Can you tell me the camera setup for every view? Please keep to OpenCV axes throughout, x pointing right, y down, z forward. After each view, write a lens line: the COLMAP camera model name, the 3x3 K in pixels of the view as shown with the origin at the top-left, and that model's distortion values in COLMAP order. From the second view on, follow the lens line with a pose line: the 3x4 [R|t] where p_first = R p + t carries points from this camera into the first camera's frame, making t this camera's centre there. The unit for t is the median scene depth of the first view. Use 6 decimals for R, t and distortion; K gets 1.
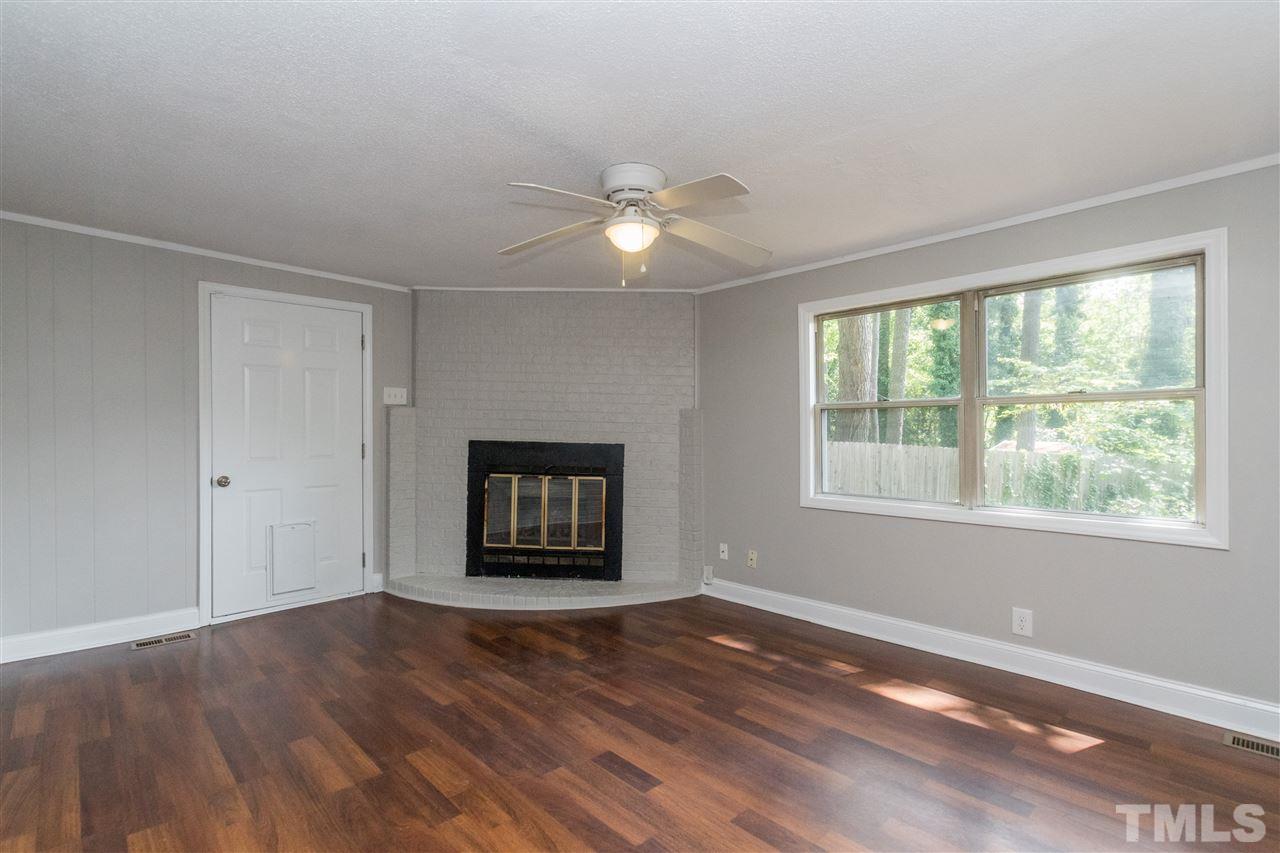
lens RADIAL K [[601.4, 0, 629.0], [0, 601.4, 425.4], [0, 0, 1]] dist [-0.004240, 0.002119]
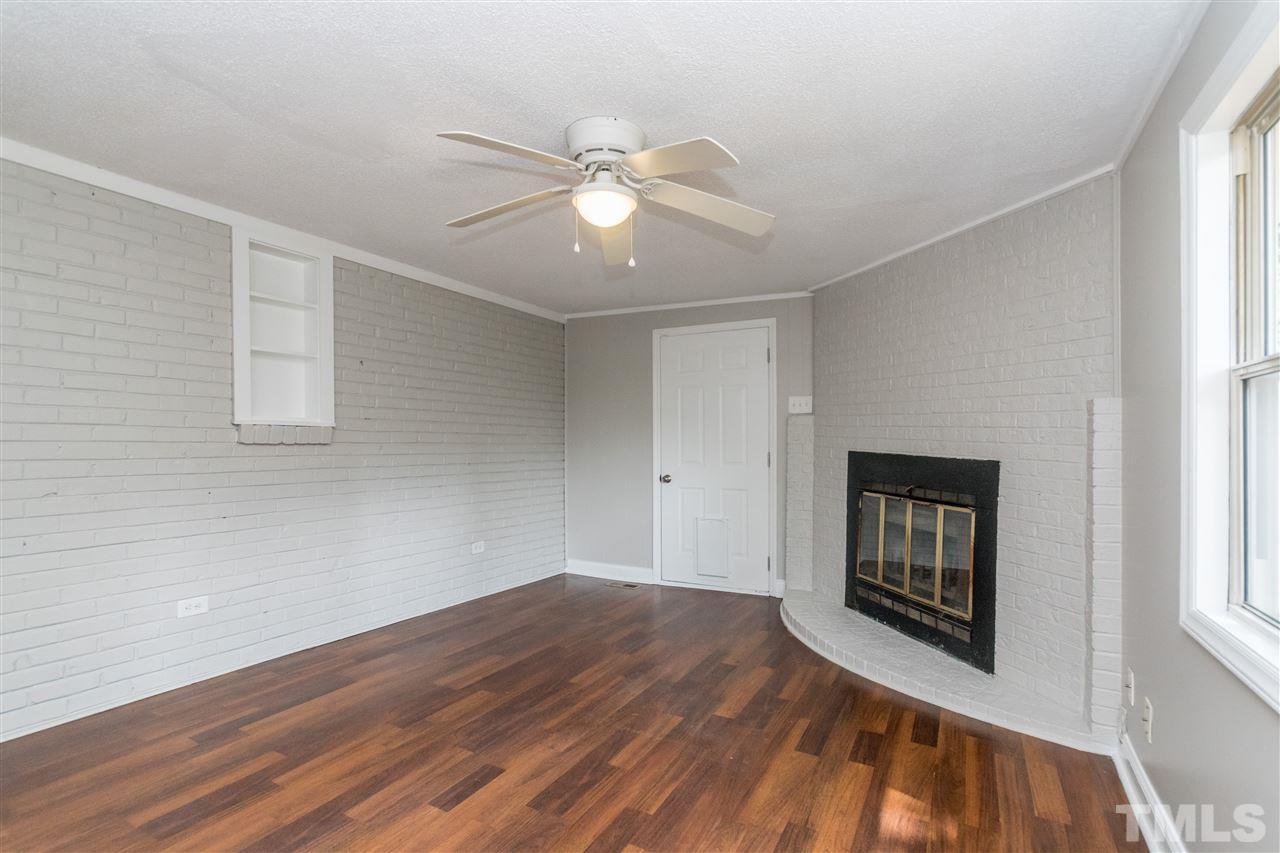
lens RADIAL K [[601.4, 0, 642.0], [0, 601.4, 446.1], [0, 0, 1]] dist [-0.004240, 0.002119]
pose [[0.316602, 0.006509, -0.948536, 0.558816], [0.009211, 0.999908, 0.009936, 0.008473], [0.948514, -0.011882, 0.316513, 0.536619]]
